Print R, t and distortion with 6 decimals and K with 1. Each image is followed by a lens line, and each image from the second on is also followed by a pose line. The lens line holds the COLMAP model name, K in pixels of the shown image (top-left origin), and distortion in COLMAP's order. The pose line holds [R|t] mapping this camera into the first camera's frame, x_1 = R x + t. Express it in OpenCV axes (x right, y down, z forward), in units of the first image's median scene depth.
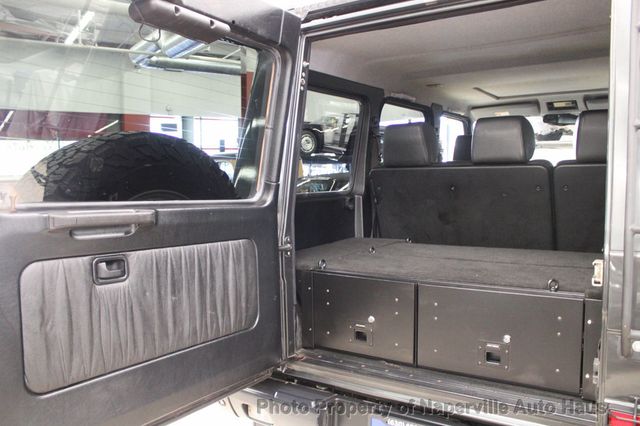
lens RADIAL K [[530.7, 0, 320.0], [0, 530.7, 213.0], [0, 0, 1]] dist [-0.110032, 0.003196]
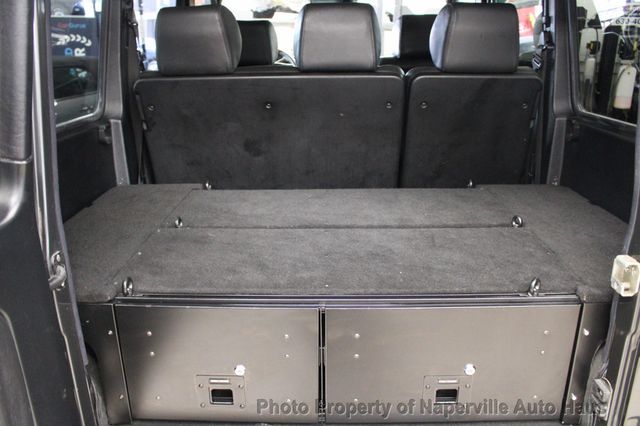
lens RADIAL K [[530.7, 0, 320.0], [0, 530.7, 213.0], [0, 0, 1]] dist [-0.110032, 0.003196]
pose [[0.838354, -0.157980, 0.521733, -0.074060], [0.032414, 0.969839, 0.241582, -0.074495], [-0.544162, -0.185620, 0.818189, 0.355883]]
